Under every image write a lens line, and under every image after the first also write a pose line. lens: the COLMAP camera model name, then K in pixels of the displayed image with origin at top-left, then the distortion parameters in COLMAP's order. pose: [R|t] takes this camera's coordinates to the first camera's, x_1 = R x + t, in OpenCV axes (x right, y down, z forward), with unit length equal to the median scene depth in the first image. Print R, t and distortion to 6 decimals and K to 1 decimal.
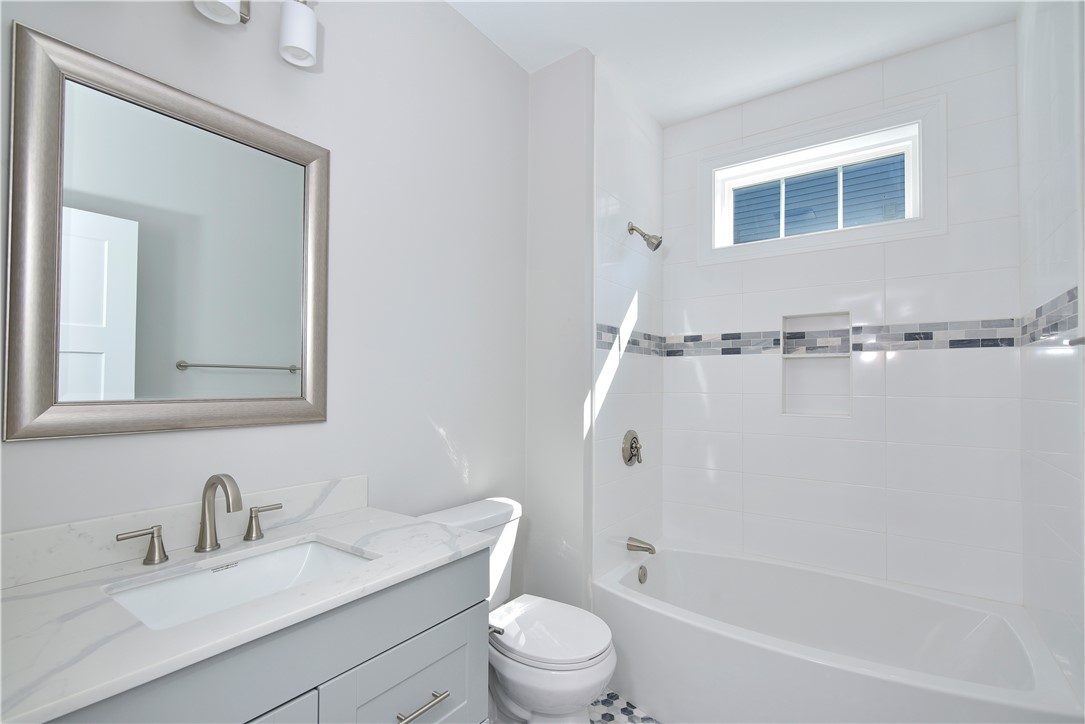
lens RADIAL K [[493.1, 0, 537.6], [0, 493.1, 380.9], [0, 0, 1]] dist [-0.003541, -0.000535]
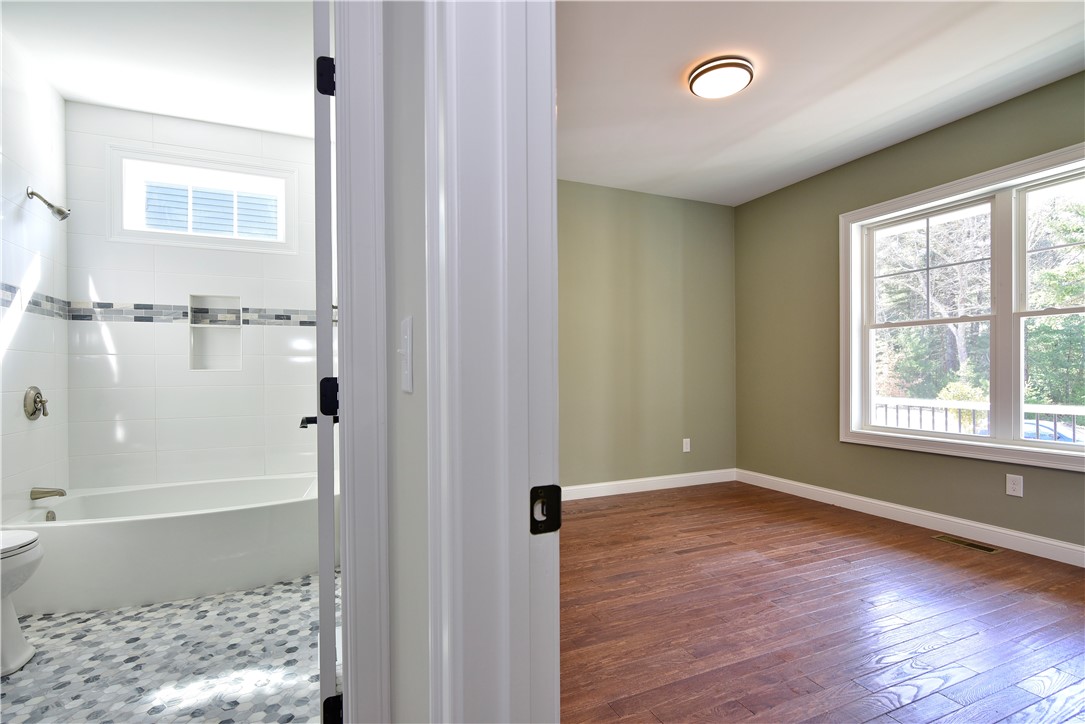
lens RADIAL K [[520.4, 0, 543.0], [0, 520.4, 369.0], [0, 0, 1]] dist [0.000840, 0.001064]
pose [[0.504018, -0.006841, 0.863666, -0.221951], [0.003520, 0.999977, 0.005867, 0.059948], [-0.863686, 0.000084, 0.504030, -0.496486]]
